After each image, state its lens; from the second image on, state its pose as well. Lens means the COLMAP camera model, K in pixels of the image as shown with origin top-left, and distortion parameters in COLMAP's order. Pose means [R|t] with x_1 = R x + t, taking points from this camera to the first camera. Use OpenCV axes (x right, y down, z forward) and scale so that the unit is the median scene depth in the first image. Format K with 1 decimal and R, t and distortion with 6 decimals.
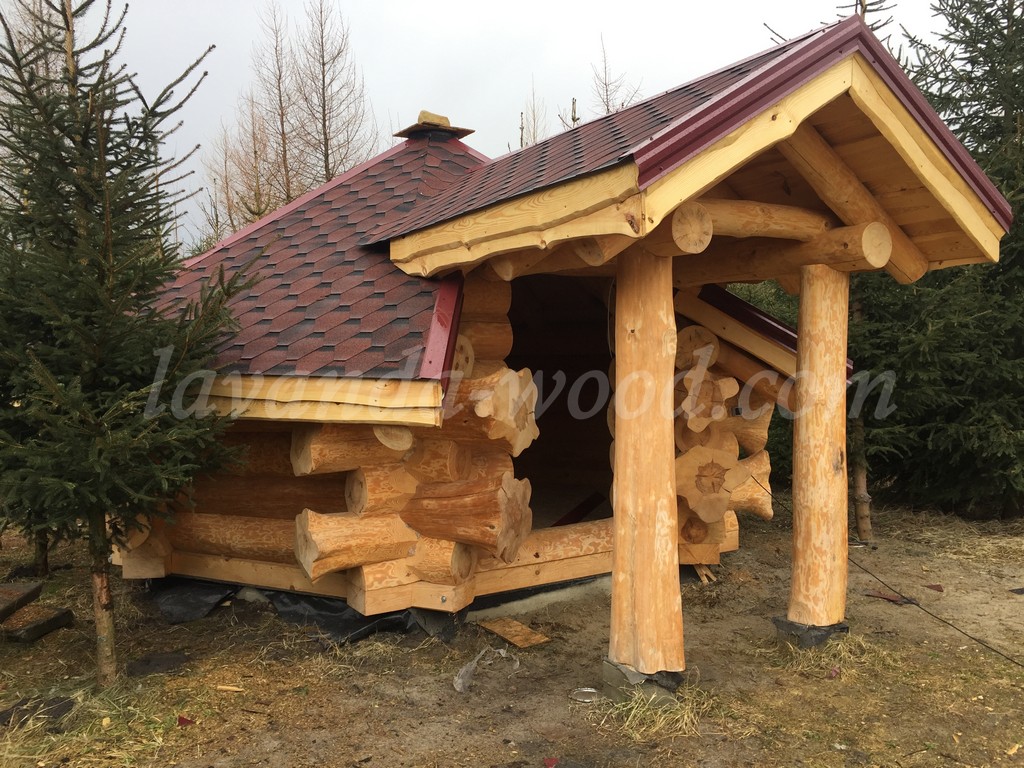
lens RADIAL K [[884.3, 0, 508.5], [0, 884.3, 365.0], [0, 0, 1]] dist [0.072805, -0.153343]
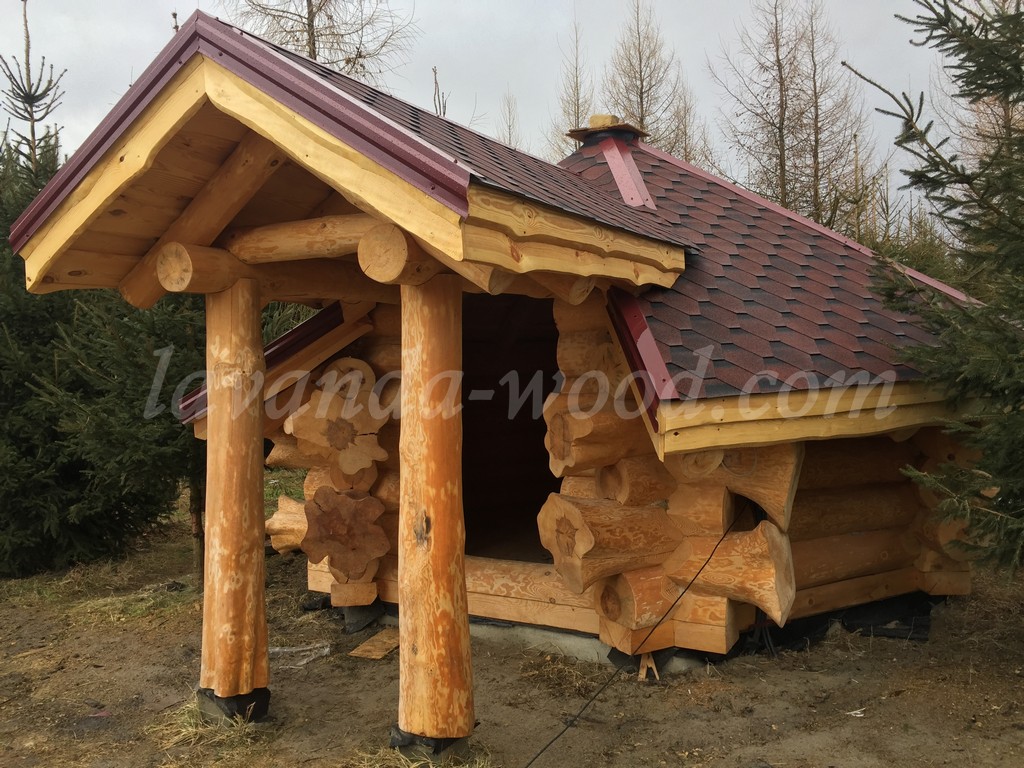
lens RADIAL K [[894.4, 0, 514.1], [0, 894.4, 380.3], [0, 0, 1]] dist [0.092145, -0.114720]
pose [[0.469001, 0.030489, -0.882671, 1.040496], [0.001837, 0.999368, 0.035495, -0.046992], [0.883196, -0.018269, 0.468649, 0.668179]]
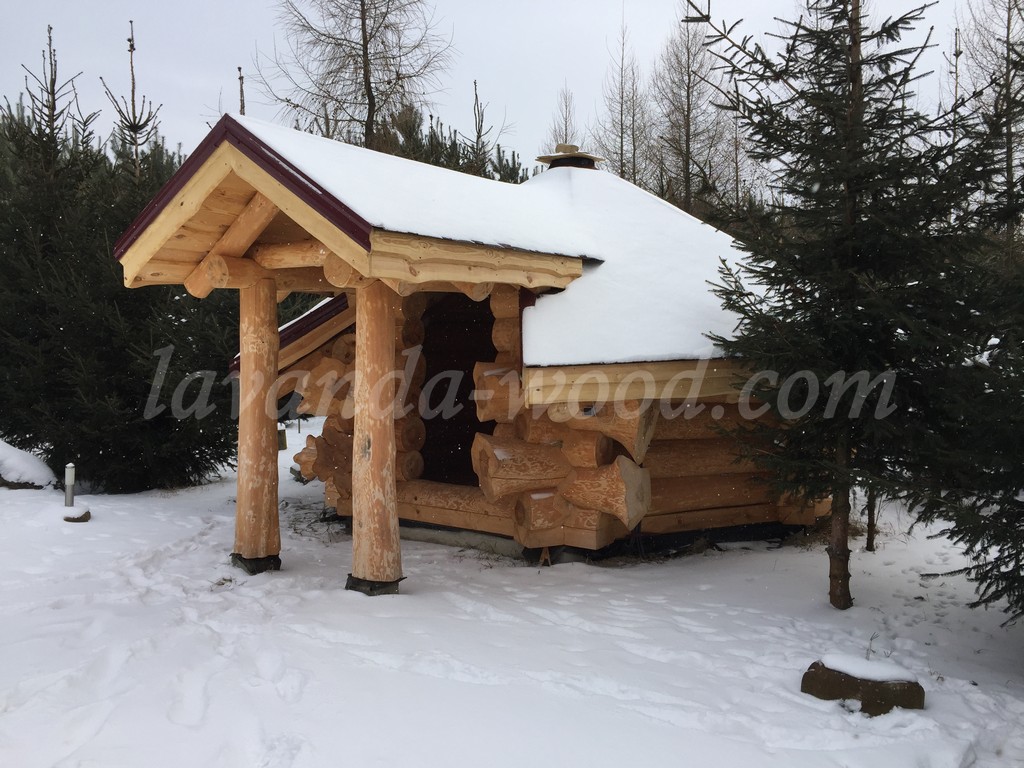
lens RADIAL K [[907.9, 0, 512.0], [0, 907.9, 384.0], [0, 0, 1]] dist [0.087394, -0.106765]
pose [[0.369766, 0.066548, -0.926738, 1.492923], [-0.016338, 0.997743, 0.065129, -0.056082], [0.928981, -0.008942, 0.370019, 0.691834]]
